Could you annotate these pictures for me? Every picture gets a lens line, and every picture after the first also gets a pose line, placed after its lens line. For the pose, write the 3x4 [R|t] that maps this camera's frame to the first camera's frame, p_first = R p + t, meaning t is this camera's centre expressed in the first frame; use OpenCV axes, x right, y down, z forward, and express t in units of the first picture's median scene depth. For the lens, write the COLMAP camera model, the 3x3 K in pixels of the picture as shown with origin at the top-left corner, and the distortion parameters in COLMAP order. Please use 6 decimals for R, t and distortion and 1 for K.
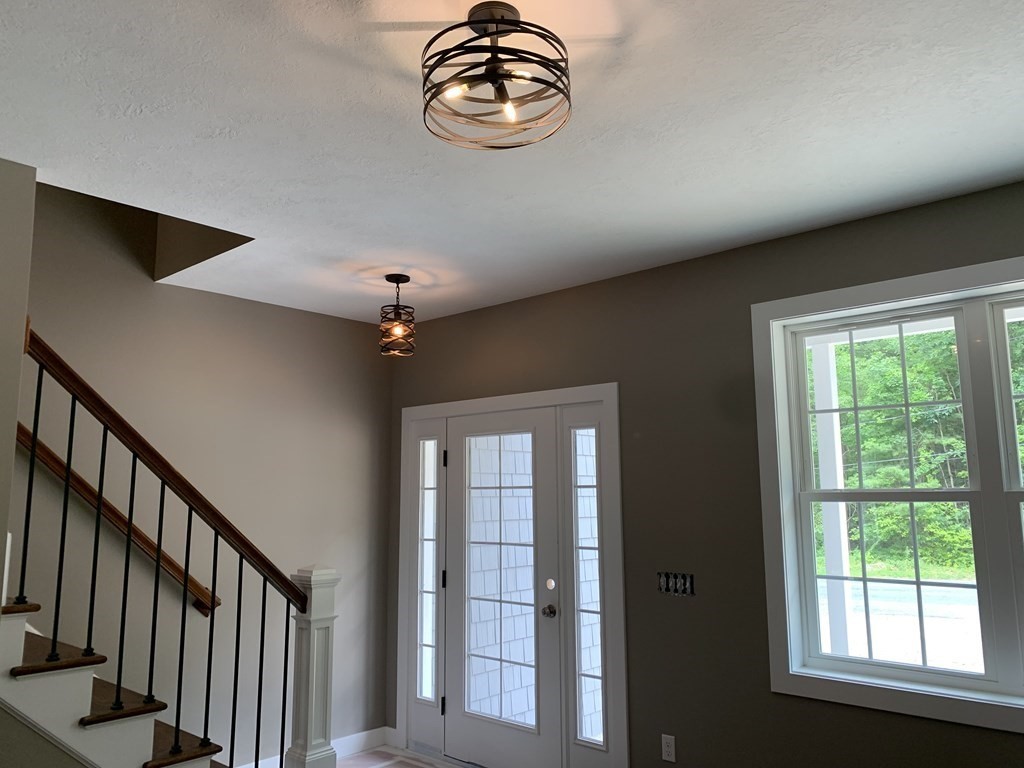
lens RADIAL K [[782.2, 0, 512.0], [0, 782.2, 384.0], [0, 0, 1]] dist [0.040697, -0.059131]
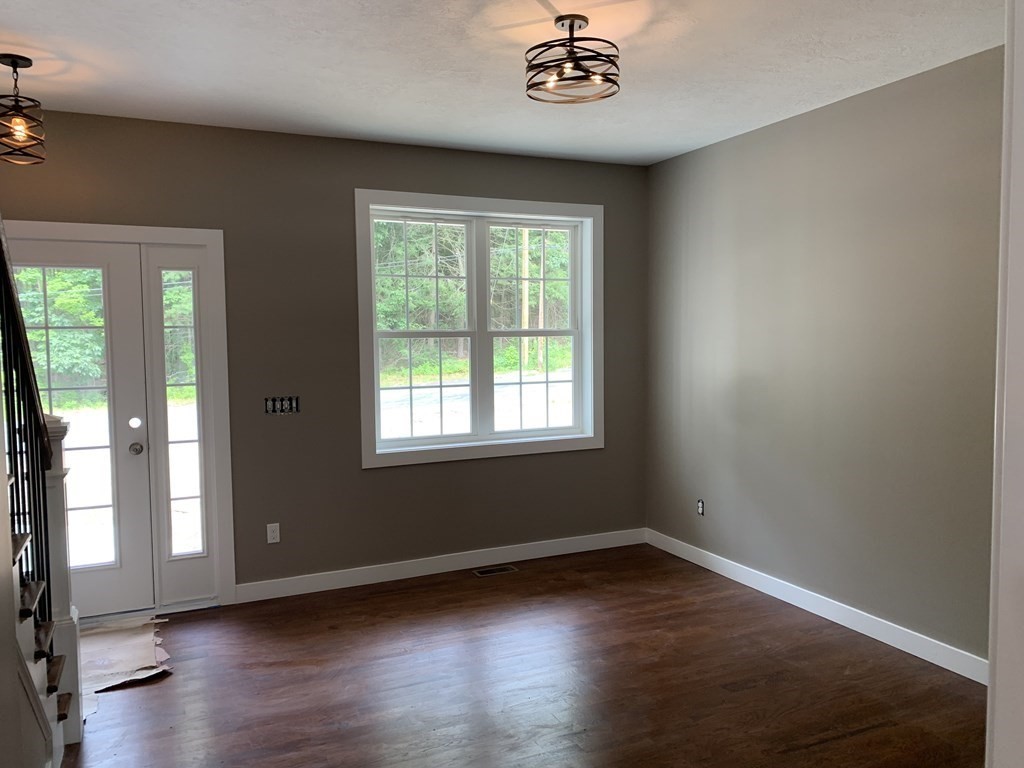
lens RADIAL K [[782.2, 0, 512.0], [0, 782.2, 384.0], [0, 0, 1]] dist [0.040697, -0.059131]
pose [[0.368172, -0.061157, 0.927744, -0.790532], [-0.126339, 0.985288, 0.115088, 0.034103], [-0.921134, -0.159583, 0.355029, 0.234866]]
